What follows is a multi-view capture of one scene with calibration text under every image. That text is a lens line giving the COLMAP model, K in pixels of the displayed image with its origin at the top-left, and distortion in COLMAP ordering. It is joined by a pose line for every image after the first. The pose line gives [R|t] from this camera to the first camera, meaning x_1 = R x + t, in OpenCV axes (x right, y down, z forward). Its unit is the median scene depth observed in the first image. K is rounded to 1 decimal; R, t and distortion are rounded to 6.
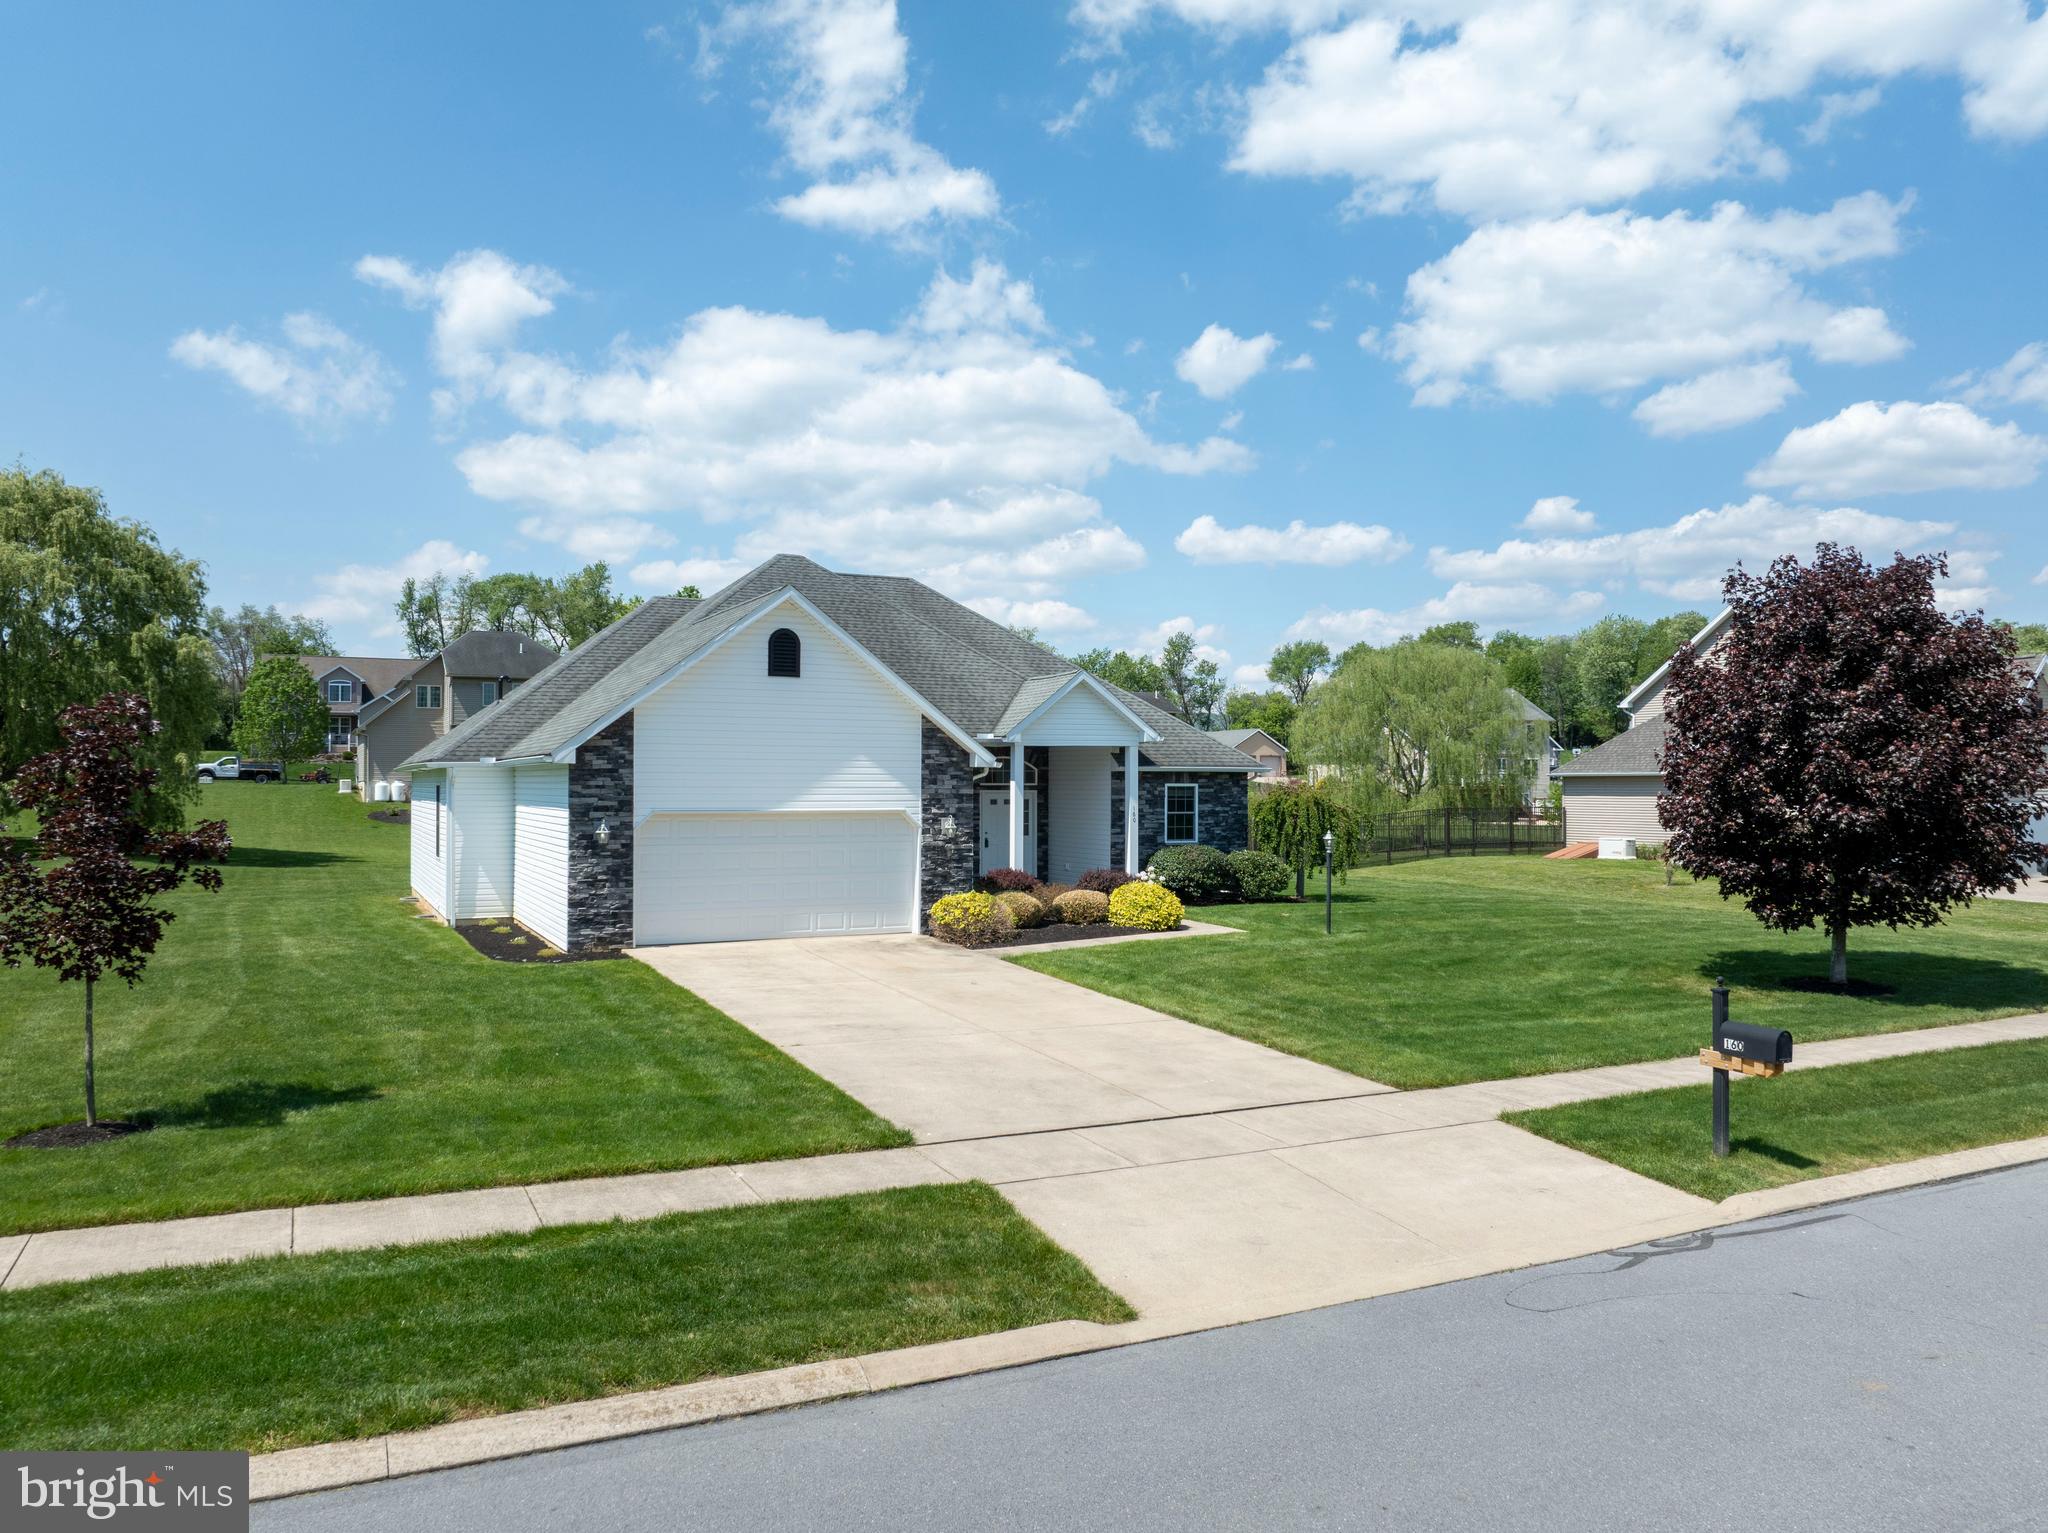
lens RADIAL K [[1435.9, 0, 1024.0], [0, 1435.9, 766.5], [0, 0, 1]] dist [-0.015072, -0.042645]
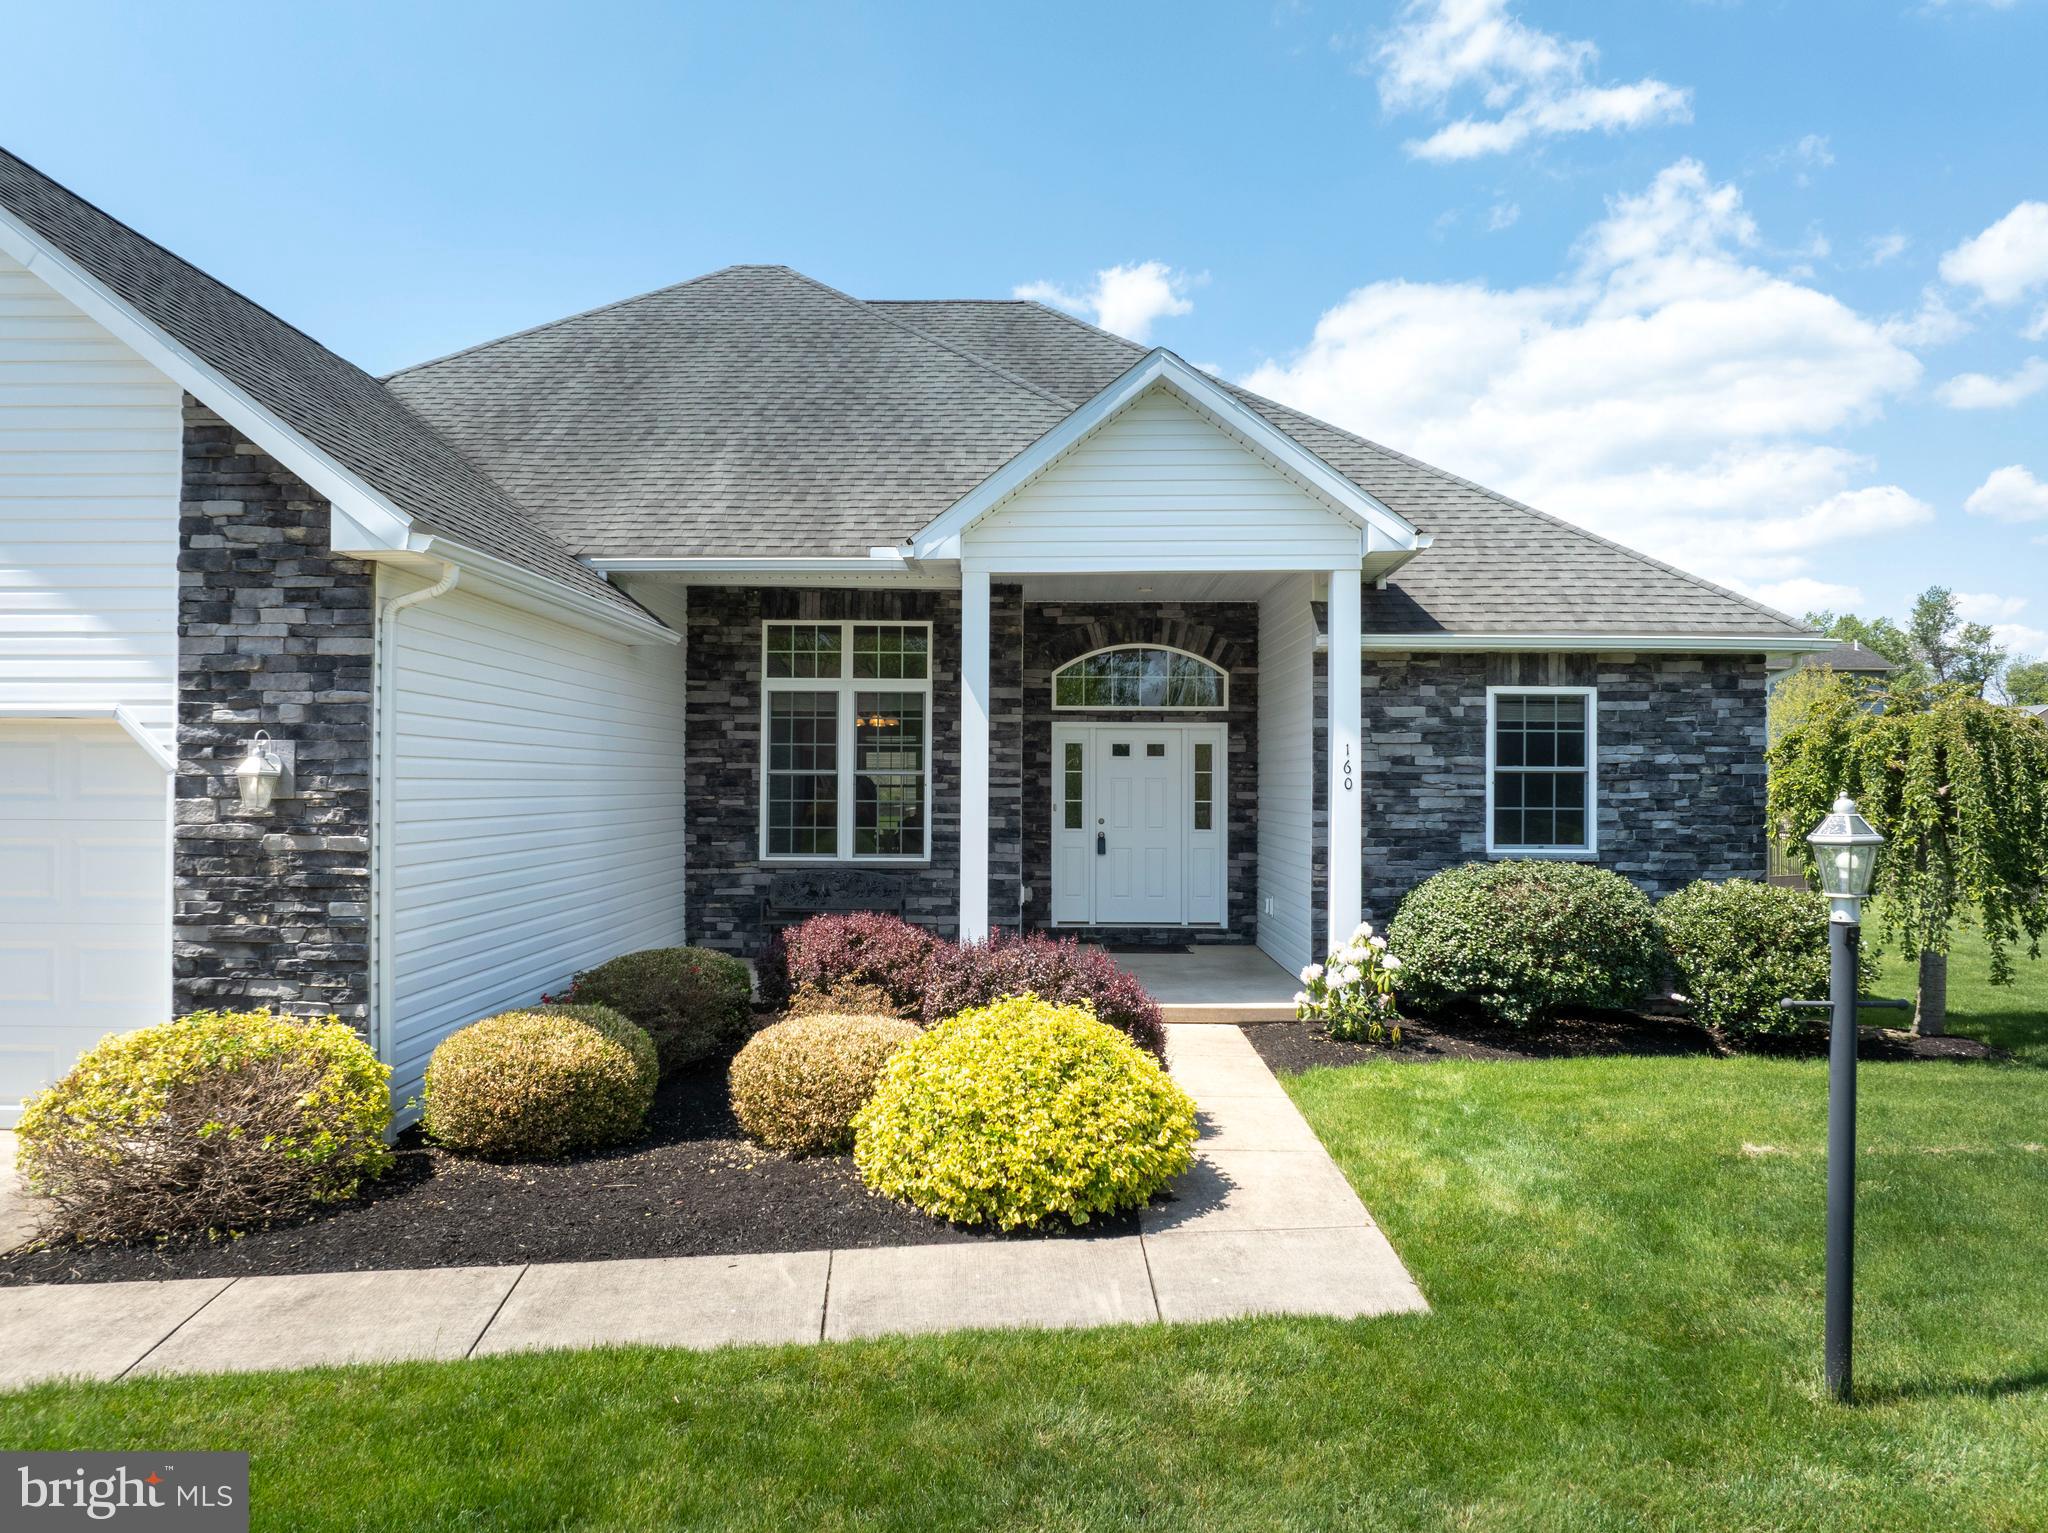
lens RADIAL K [[1435.9, 0, 1024.0], [0, 1435.9, 766.5], [0, 0, 1]] dist [-0.015072, -0.042645]
pose [[0.887306, -0.004588, -0.461158, 0.210597], [0.003135, 0.999987, -0.003918, 0.043066], [0.461170, 0.002031, 0.887309, 0.830530]]
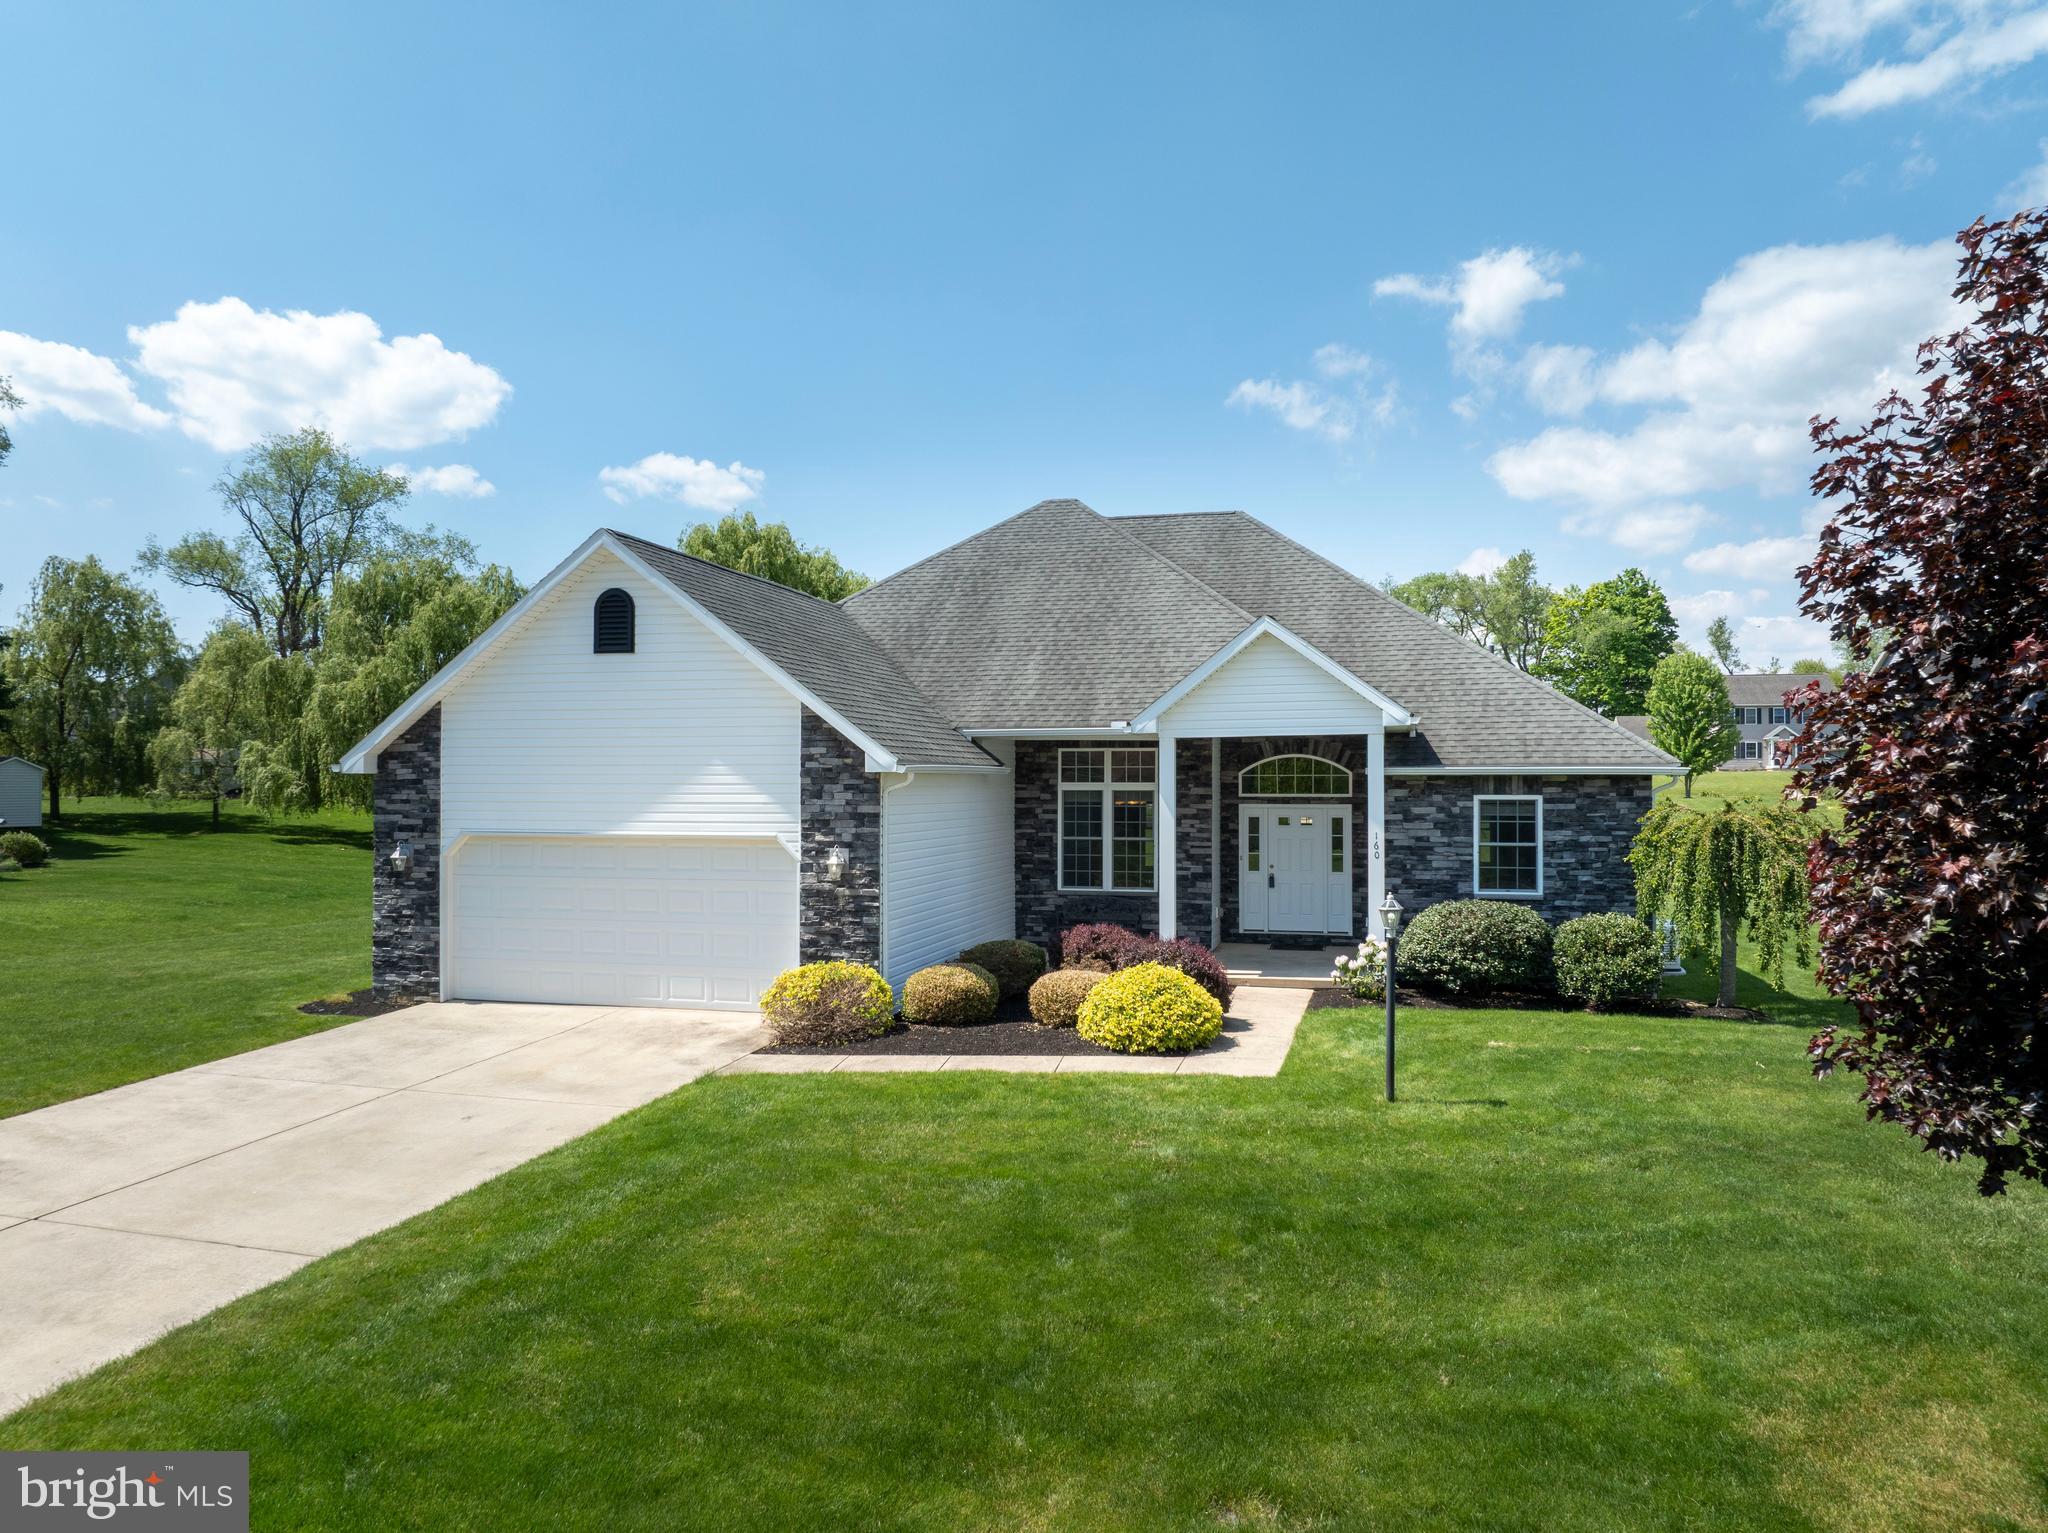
lens RADIAL K [[1435.9, 0, 1024.0], [0, 1435.9, 766.5], [0, 0, 1]] dist [-0.015072, -0.042645]
pose [[0.755518, -0.011402, -0.655028, 0.458750], [0.009547, 0.999934, -0.006393, 0.002530], [0.655058, -0.001423, 0.755577, 0.556643]]
